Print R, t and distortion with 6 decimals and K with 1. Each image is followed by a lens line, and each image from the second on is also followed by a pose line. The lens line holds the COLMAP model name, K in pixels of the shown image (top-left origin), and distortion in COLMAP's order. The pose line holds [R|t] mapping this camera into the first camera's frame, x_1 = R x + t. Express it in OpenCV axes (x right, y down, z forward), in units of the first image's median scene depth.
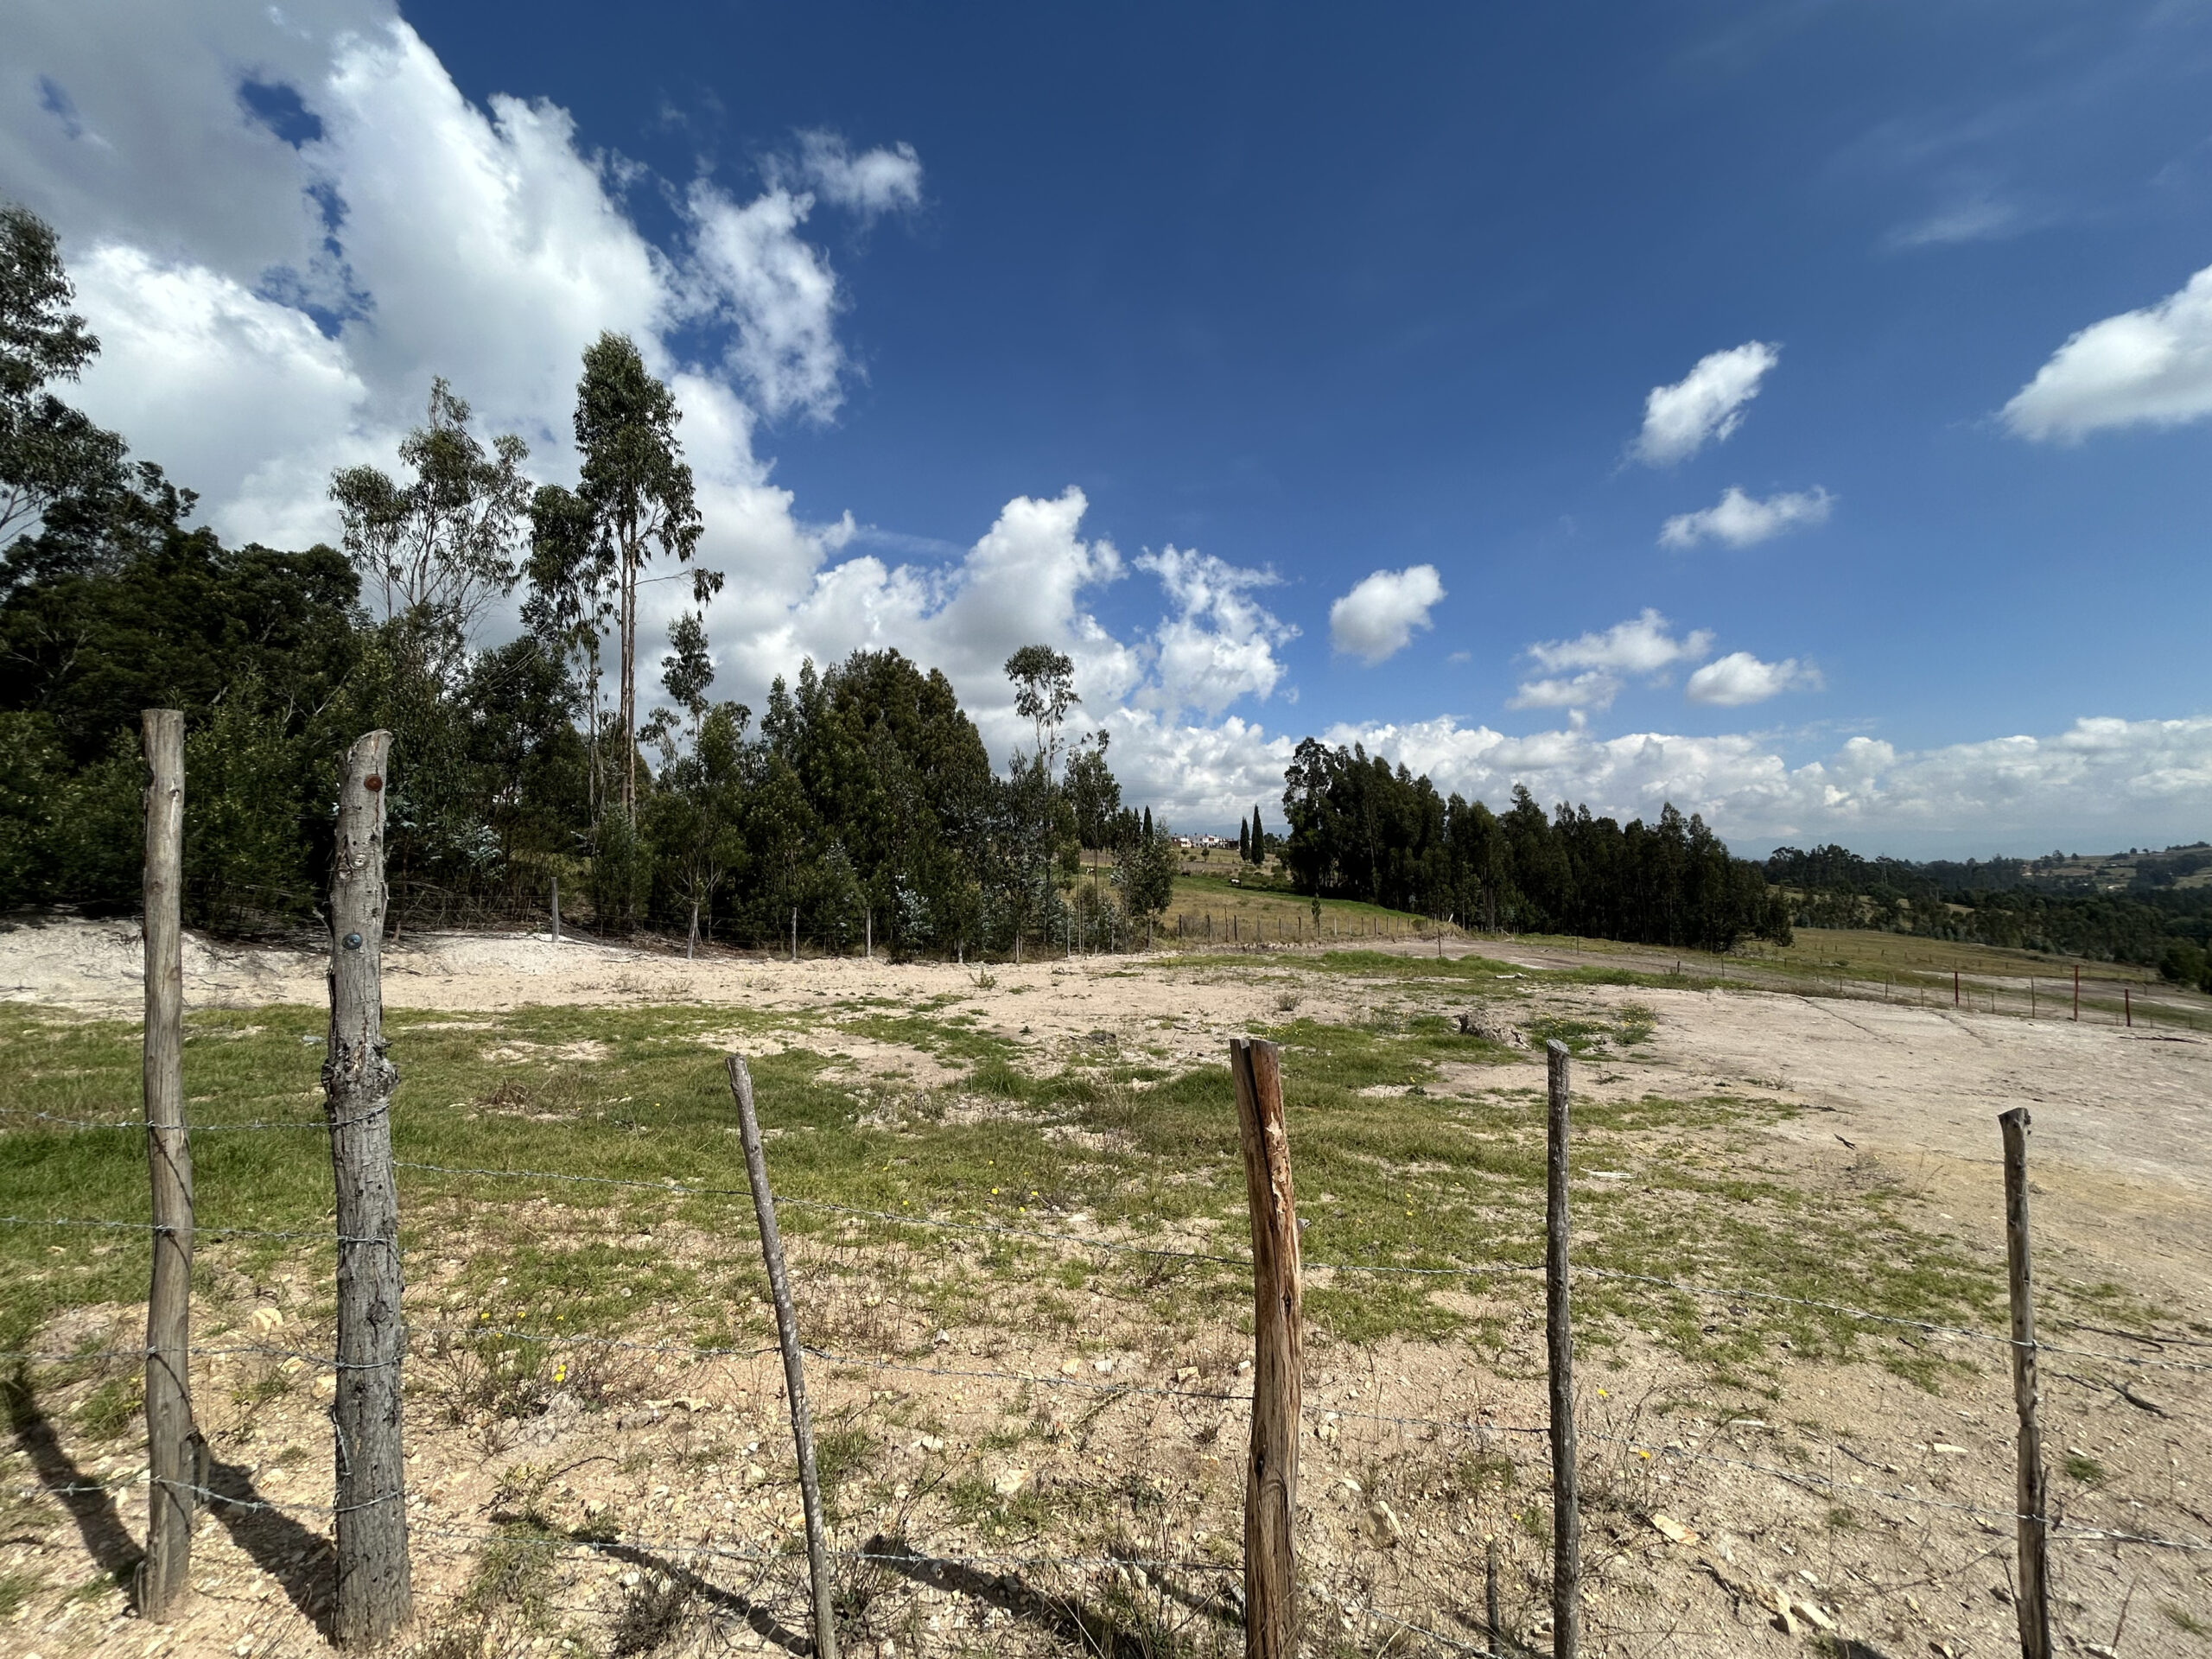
lens RADIAL K [[890.2, 0, 1102.5], [0, 890.2, 824.3], [0, 0, 1]] dist [0.000530, 0.001052]
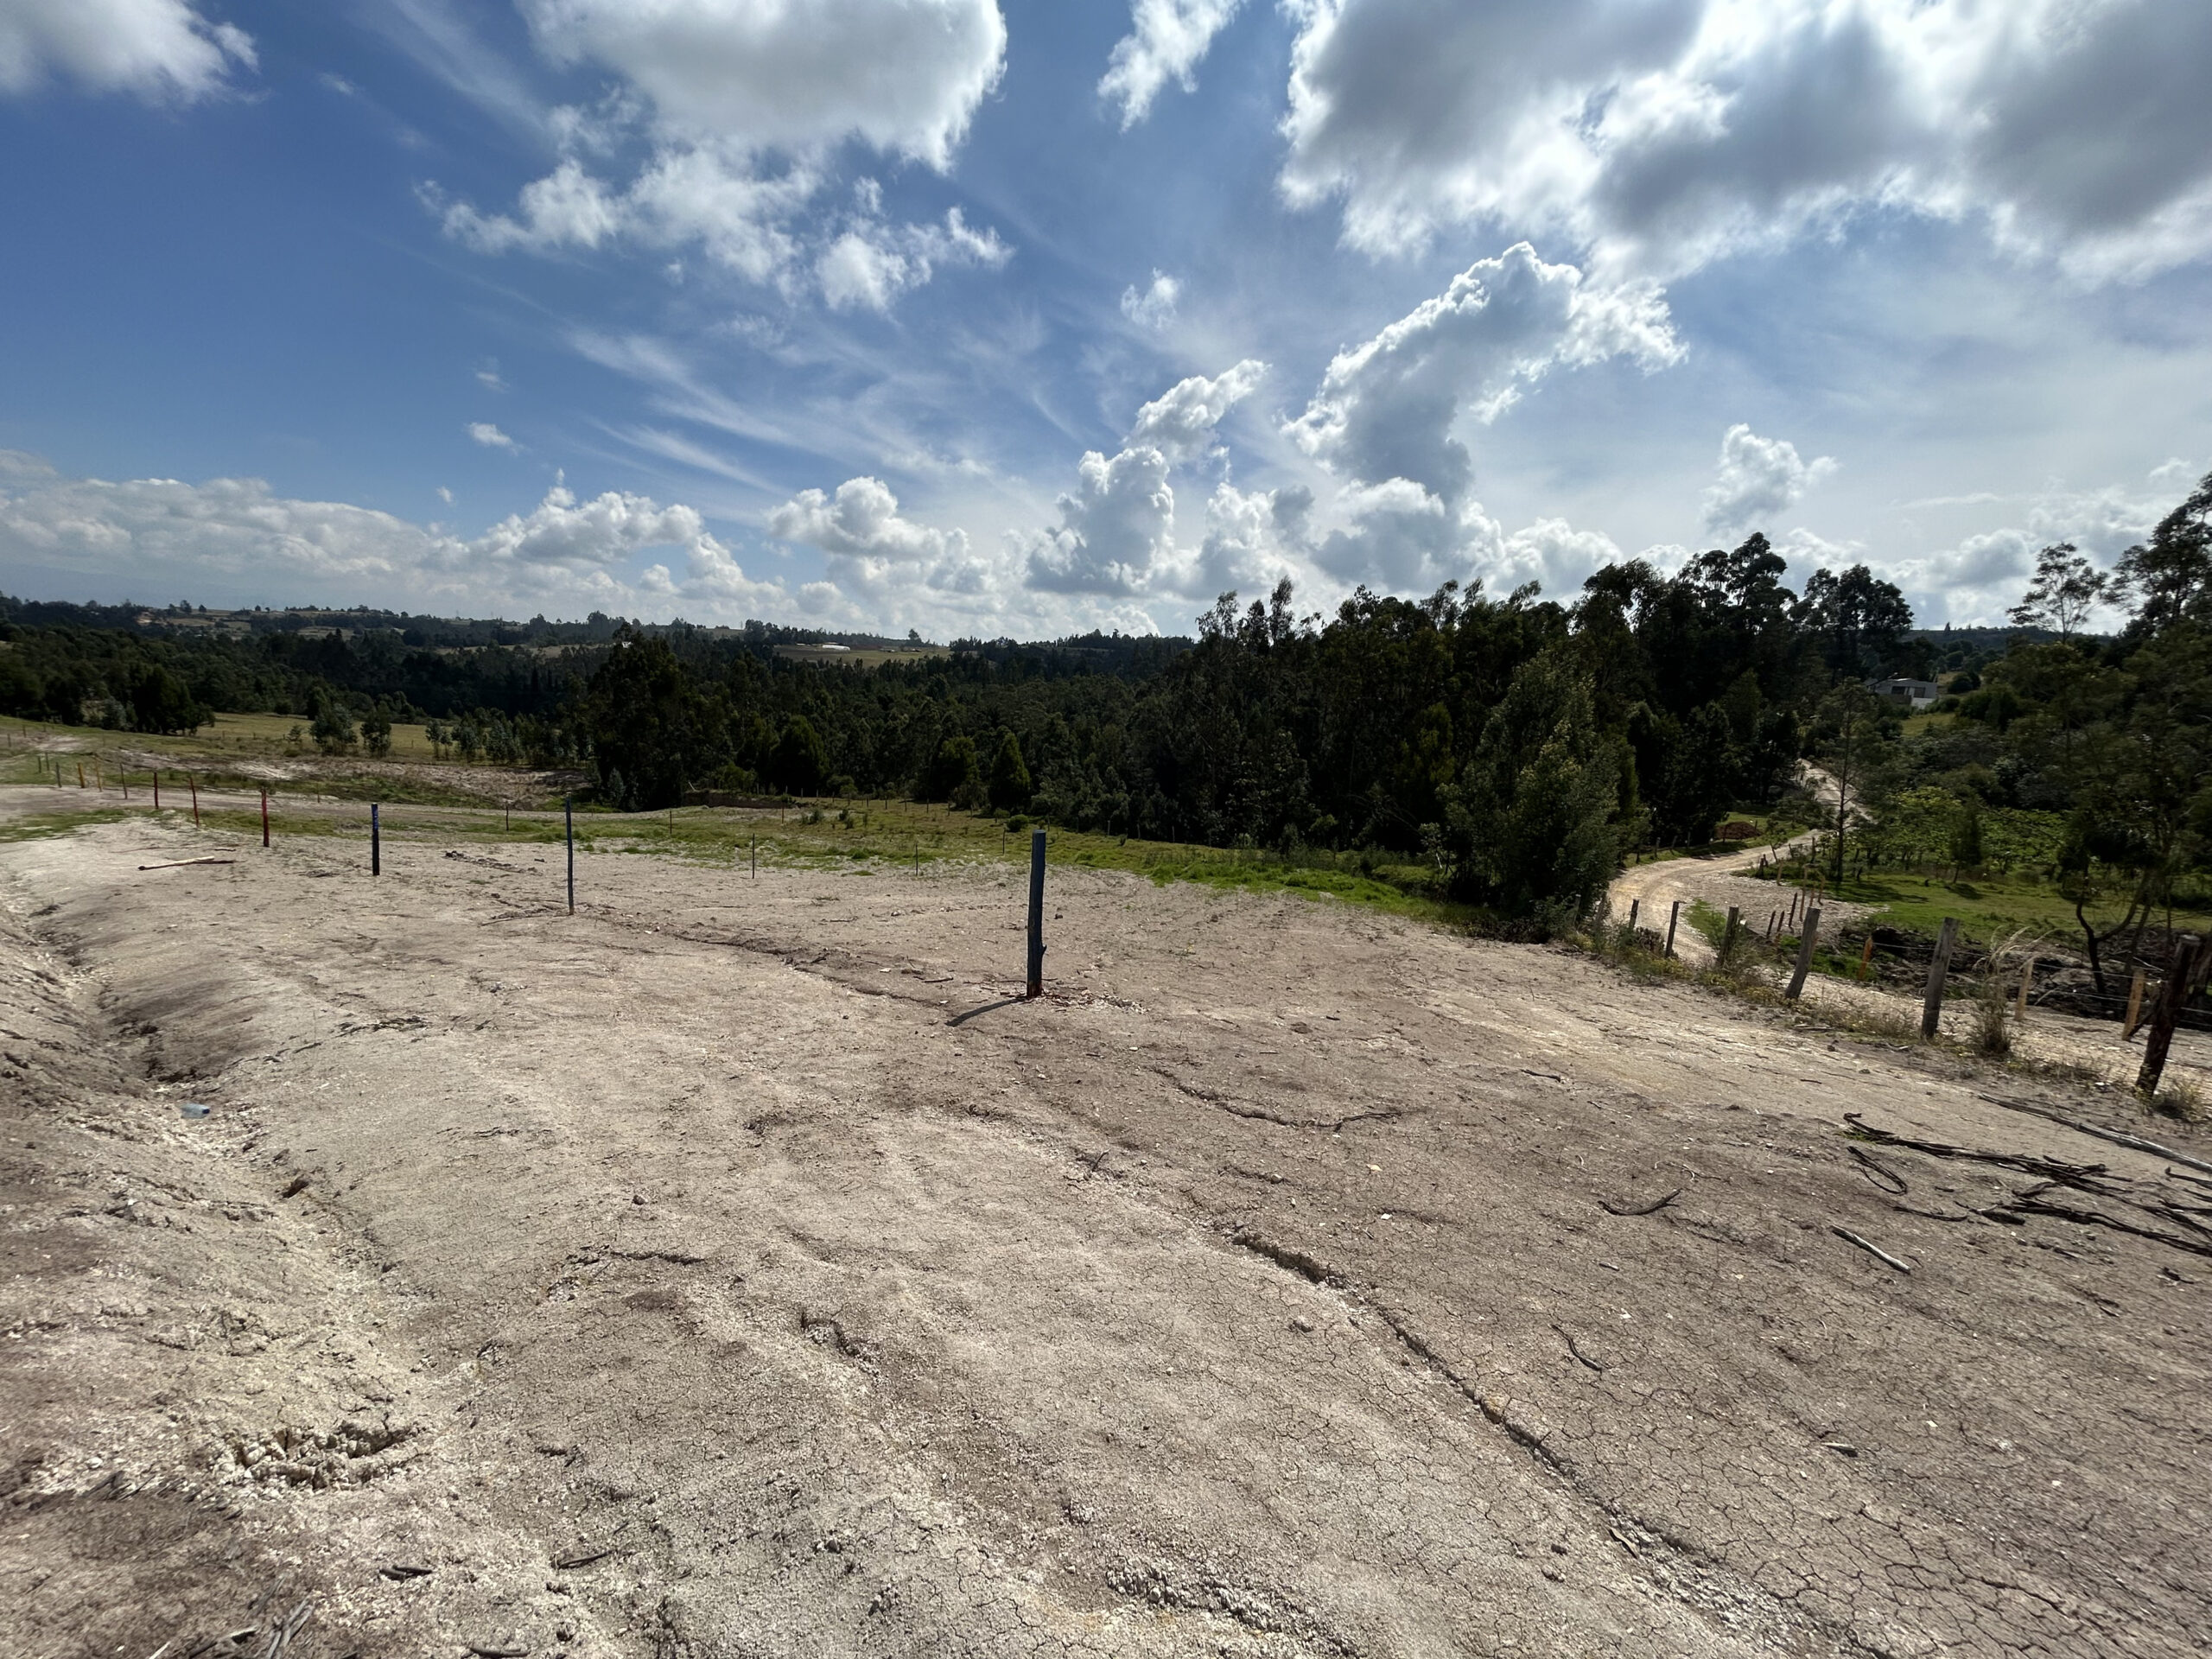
lens RADIAL K [[890.2, 0, 1095.2], [0, 890.2, 848.3], [0, 0, 1]] dist [0.000530, 0.001052]
pose [[-0.010663, -0.175101, 0.984493, 0.470240], [-0.120746, 0.977570, 0.172562, 0.057430], [-0.992626, -0.117033, -0.031567, 0.015717]]
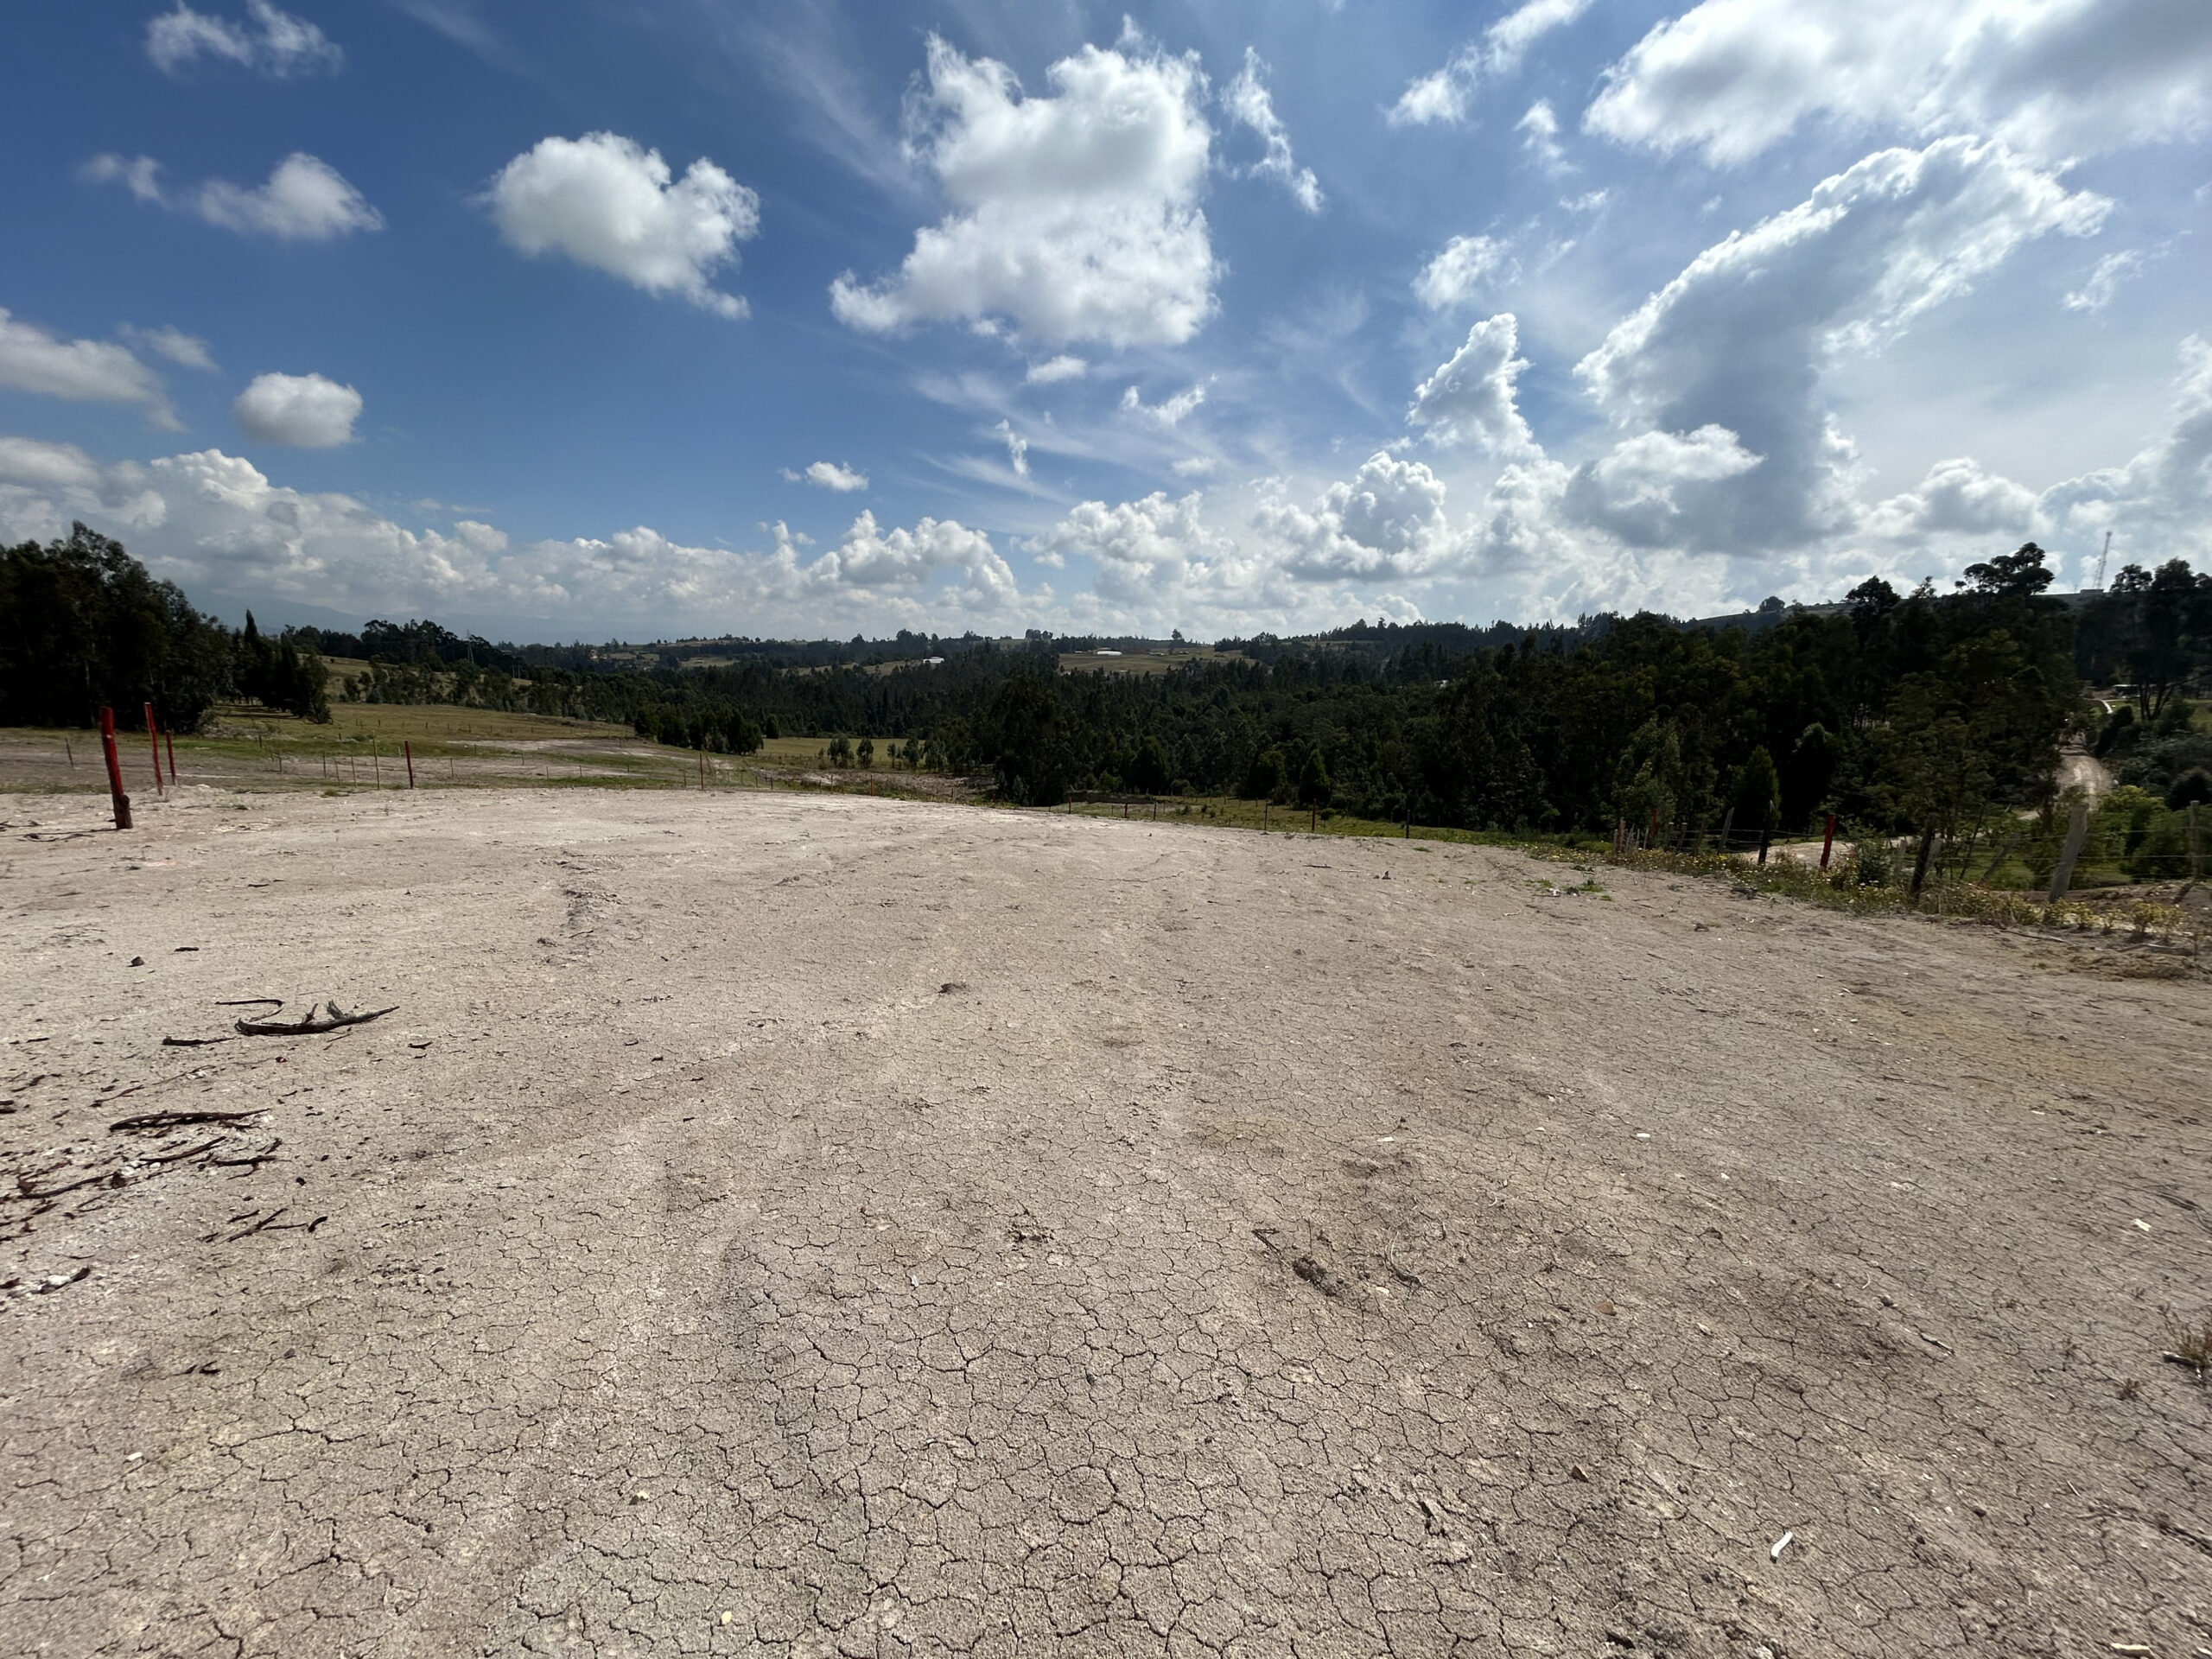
lens RADIAL K [[890.2, 0, 1101.1], [0, 890.2, 836.8], [0, 0, 1]] dist [0.000530, 0.001052]
pose [[0.261871, -0.168391, 0.950299, 0.157792], [-0.080211, 0.977457, 0.195307, 0.017715], [-0.961764, -0.127369, 0.242461, 0.049174]]
